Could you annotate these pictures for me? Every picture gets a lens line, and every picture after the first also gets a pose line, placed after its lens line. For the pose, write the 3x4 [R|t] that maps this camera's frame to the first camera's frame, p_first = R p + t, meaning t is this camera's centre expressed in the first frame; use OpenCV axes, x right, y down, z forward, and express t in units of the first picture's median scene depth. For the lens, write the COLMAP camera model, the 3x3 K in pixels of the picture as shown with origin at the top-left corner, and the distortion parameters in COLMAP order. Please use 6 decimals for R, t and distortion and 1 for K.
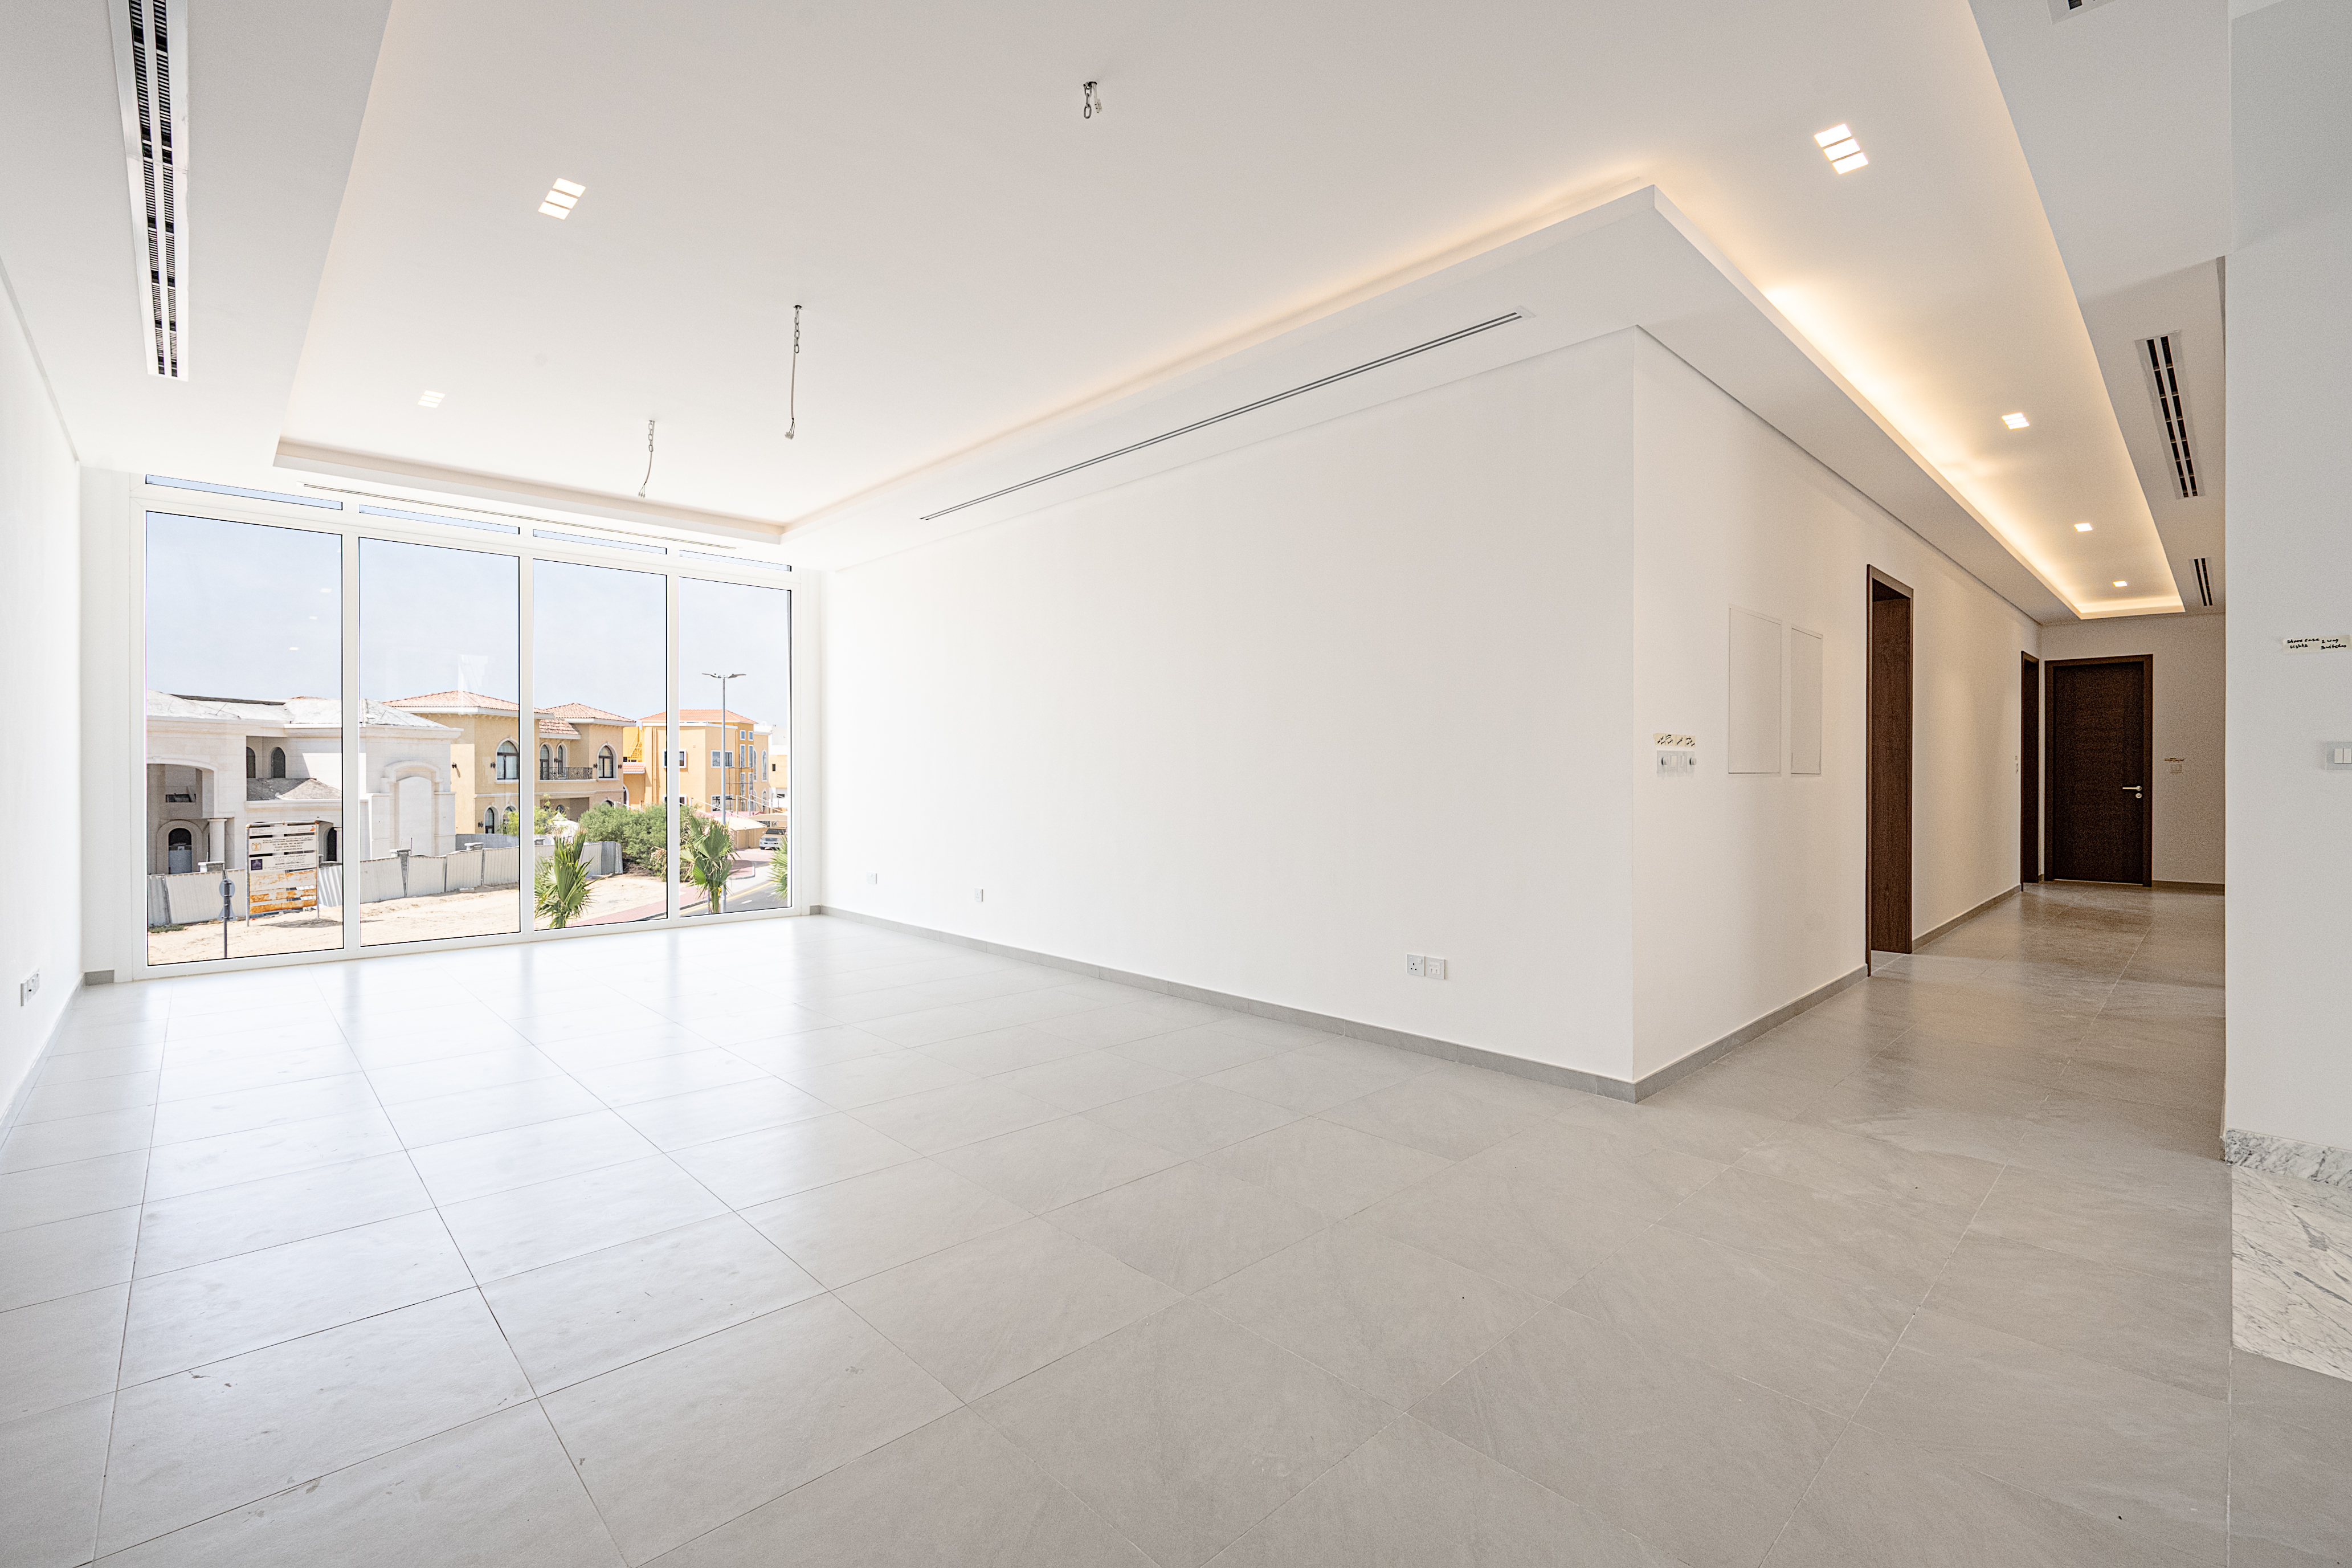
lens RADIAL K [[1015.2, 0, 1185.7], [0, 1015.2, 776.2], [0, 0, 1]] dist [0.003679, 0.000485]
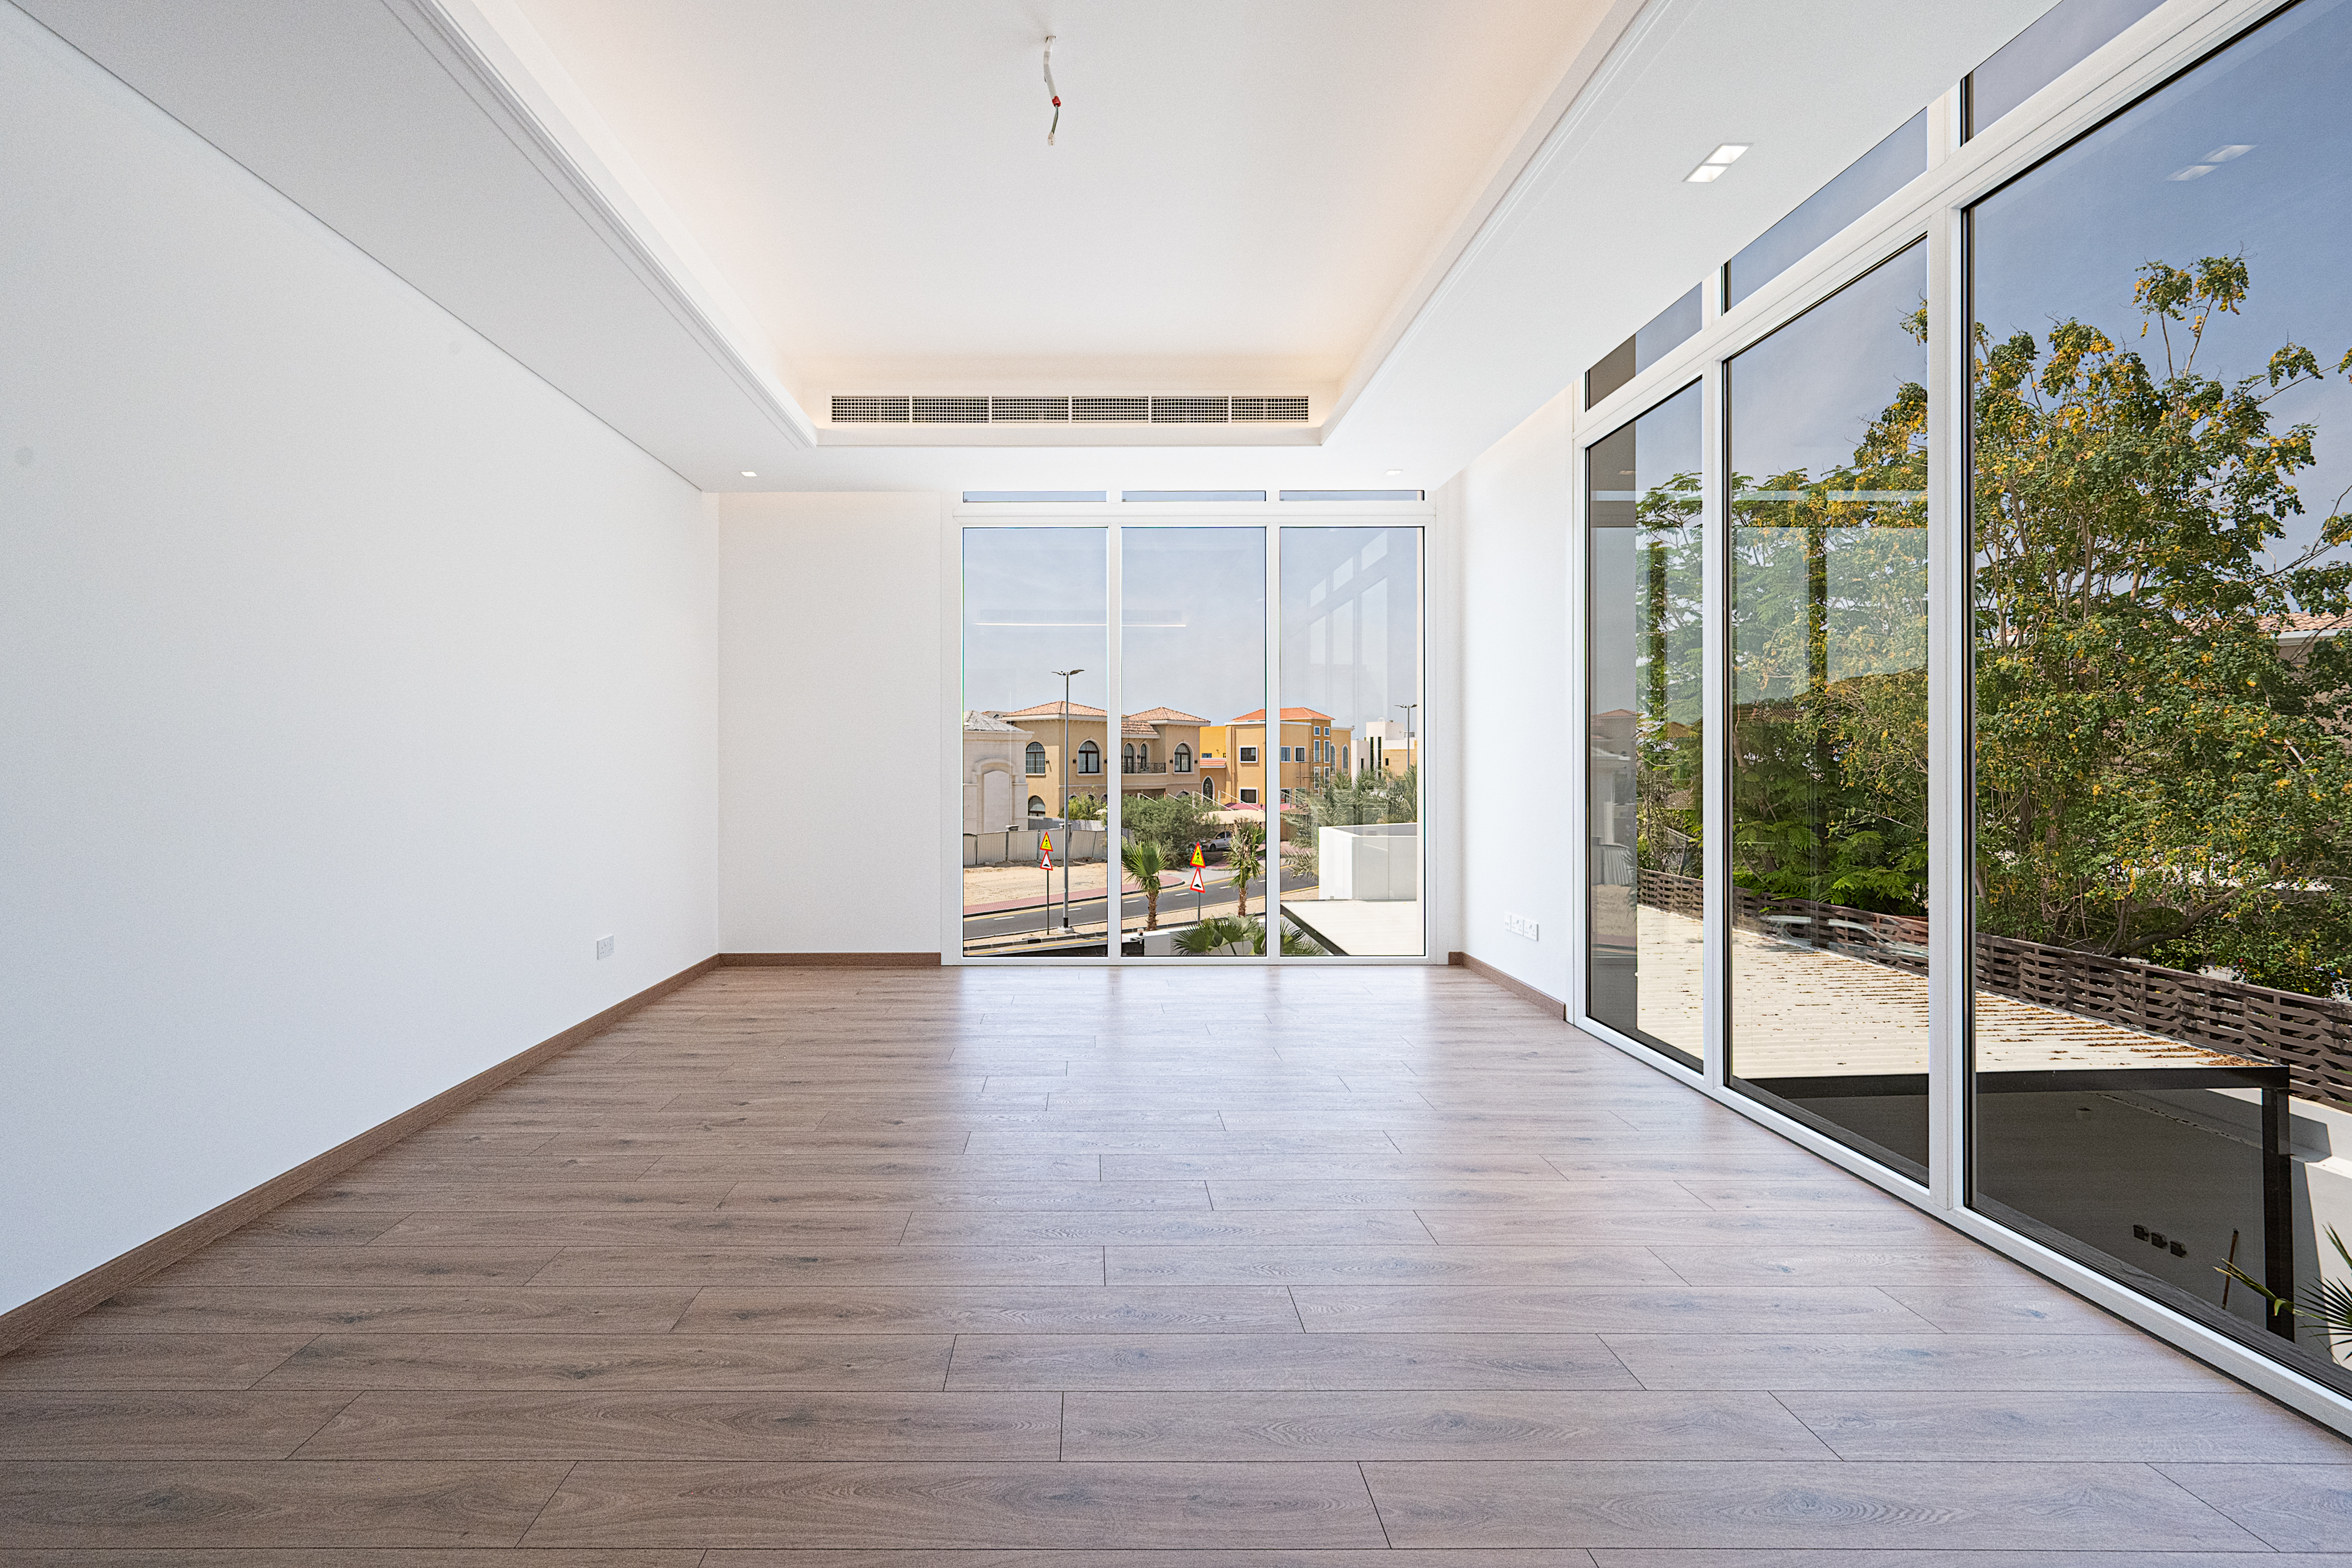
lens RADIAL K [[947.3, 0, 1137.2], [0, 947.3, 747.3], [0, 0, 1]] dist [-0.000137, 0.000087]
pose [[0.721634, -0.018081, -0.692038, 0.176731], [0.001668, 0.999701, -0.024380, 0.000210], [0.692272, 0.016440, 0.721449, 0.233614]]
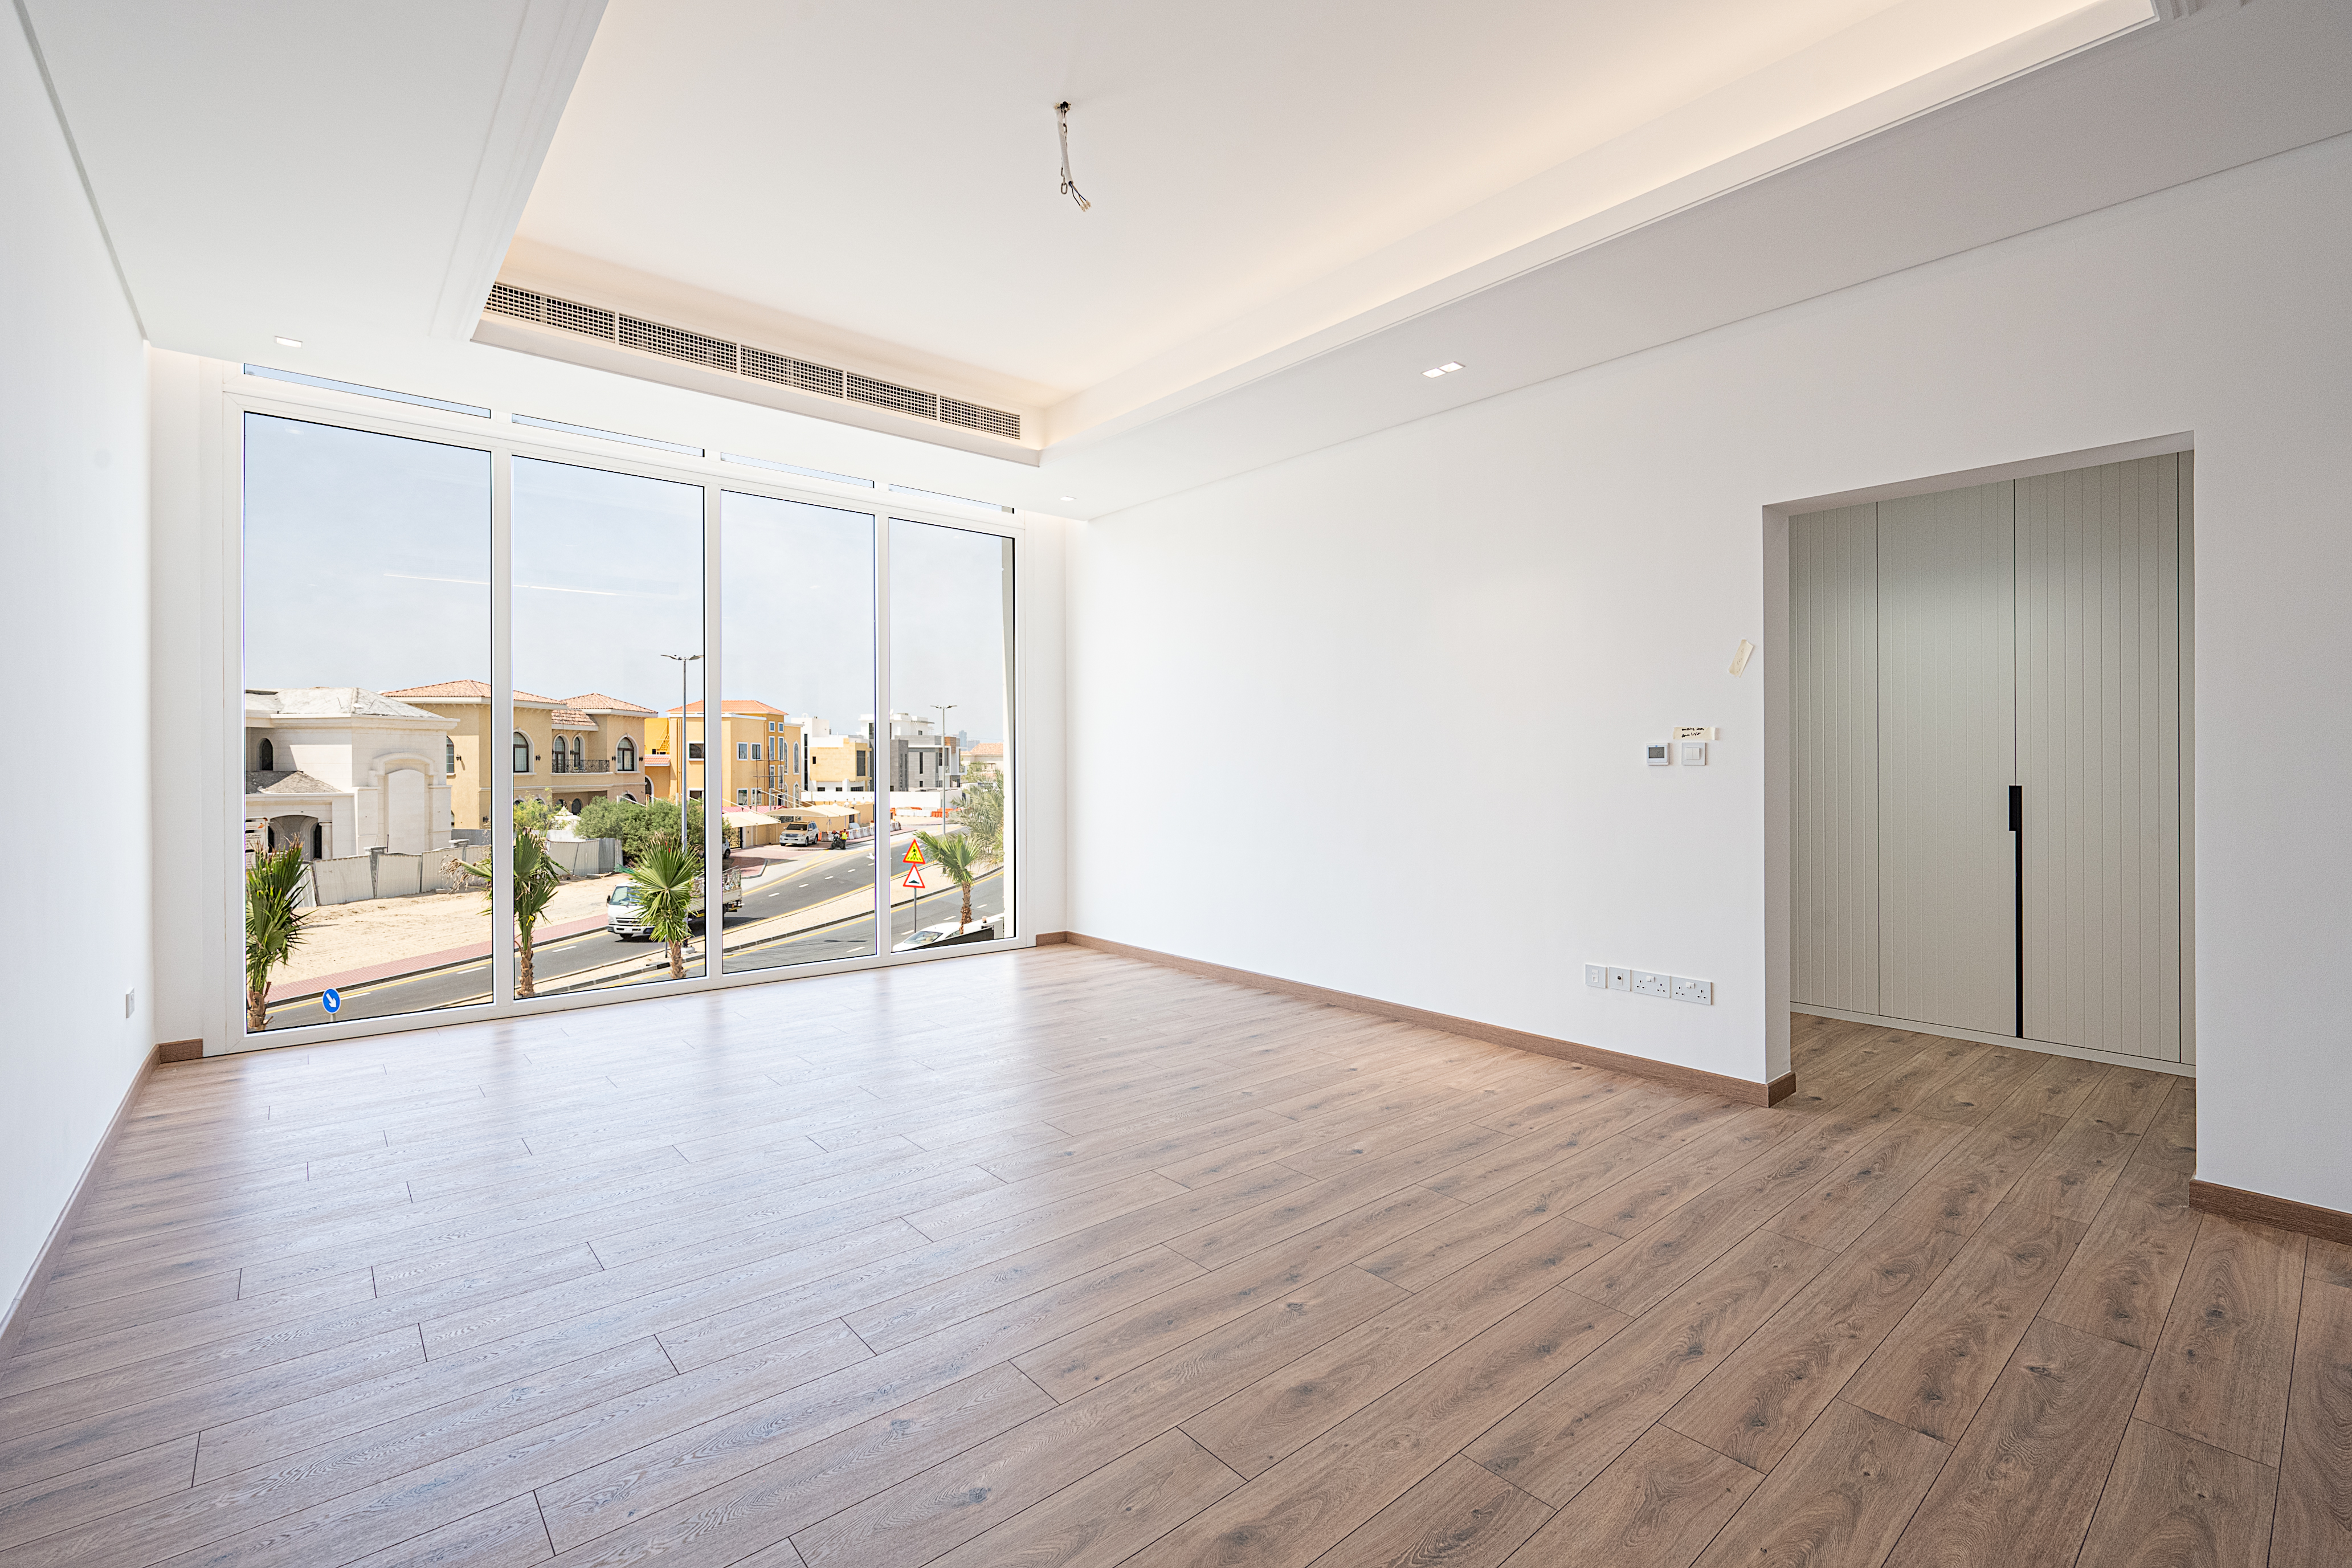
lens RADIAL K [[1015.2, 0, 1179.8], [0, 1015.2, 782.5], [0, 0, 1]] dist [0.003679, 0.000485]
pose [[0.997803, 0.000762, -0.066243, 0.024489], [0.000100, 0.999915, 0.013007, 0.000301], [0.066248, -0.012985, 0.997719, 0.088504]]
